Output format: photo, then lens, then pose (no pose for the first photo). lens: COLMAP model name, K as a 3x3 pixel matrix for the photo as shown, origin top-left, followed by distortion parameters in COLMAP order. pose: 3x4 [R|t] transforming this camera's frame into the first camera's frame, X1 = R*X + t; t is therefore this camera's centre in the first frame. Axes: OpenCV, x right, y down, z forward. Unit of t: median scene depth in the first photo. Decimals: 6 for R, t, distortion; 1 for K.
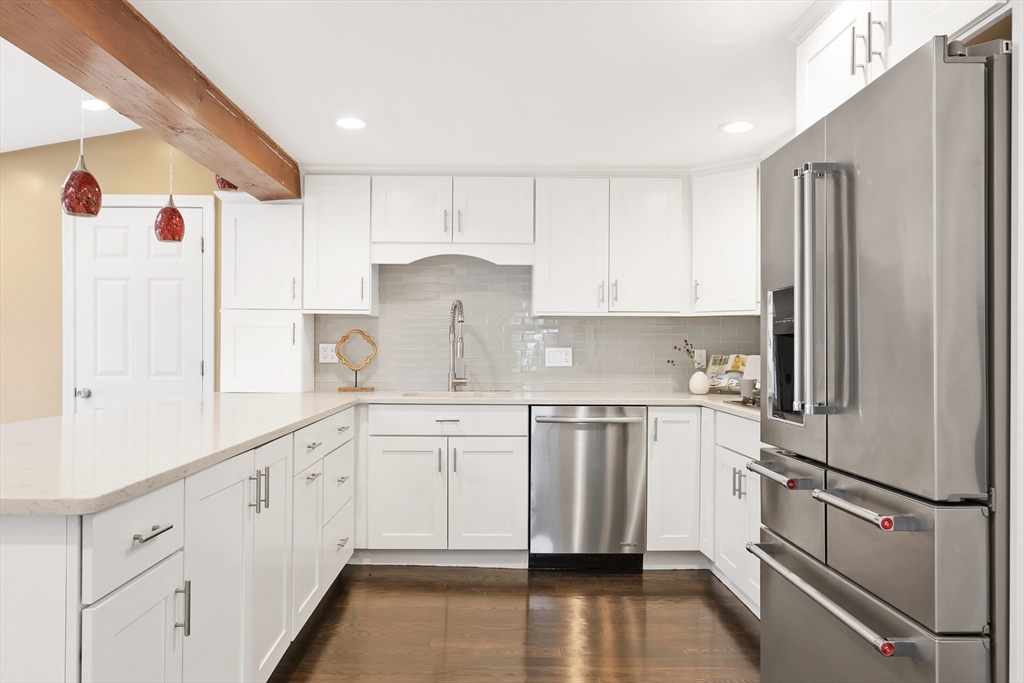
lens RADIAL K [[722.2, 0, 507.9], [0, 722.2, 363.3], [0, 0, 1]] dist [0.001518, 0.002706]
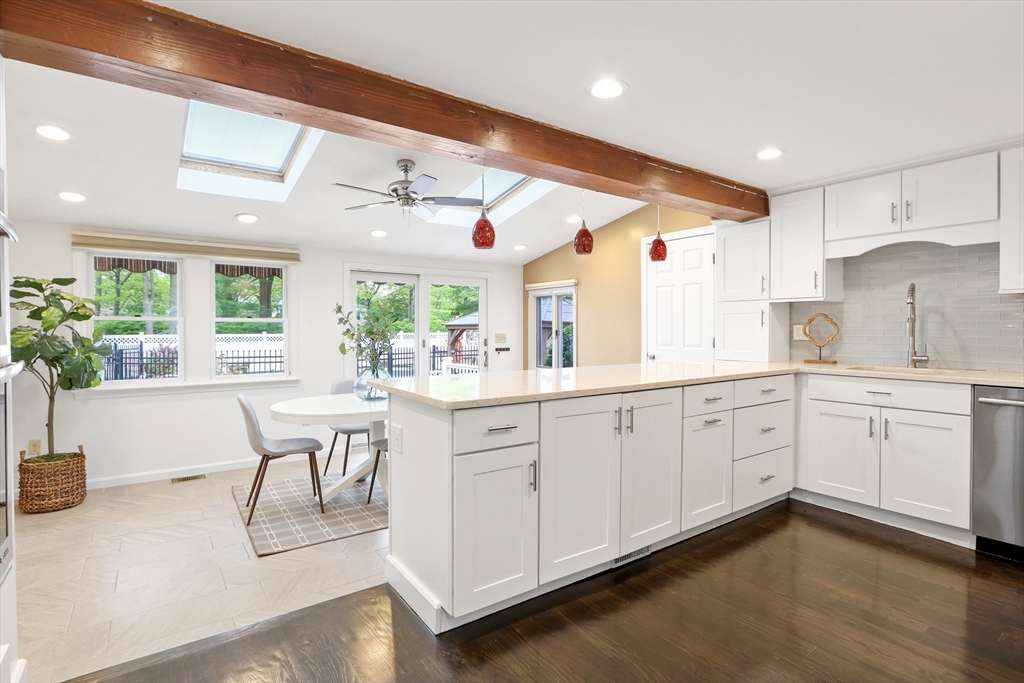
lens RADIAL K [[517.0, 0, 544.4], [0, 517.0, 339.2], [0, 0, 1]] dist [-0.004094, -0.000510]
pose [[0.606277, 0.010714, -0.795182, 0.219848], [-0.013097, 0.999908, 0.003486, 0.000737], [0.795146, 0.008302, 0.606361, 0.096582]]
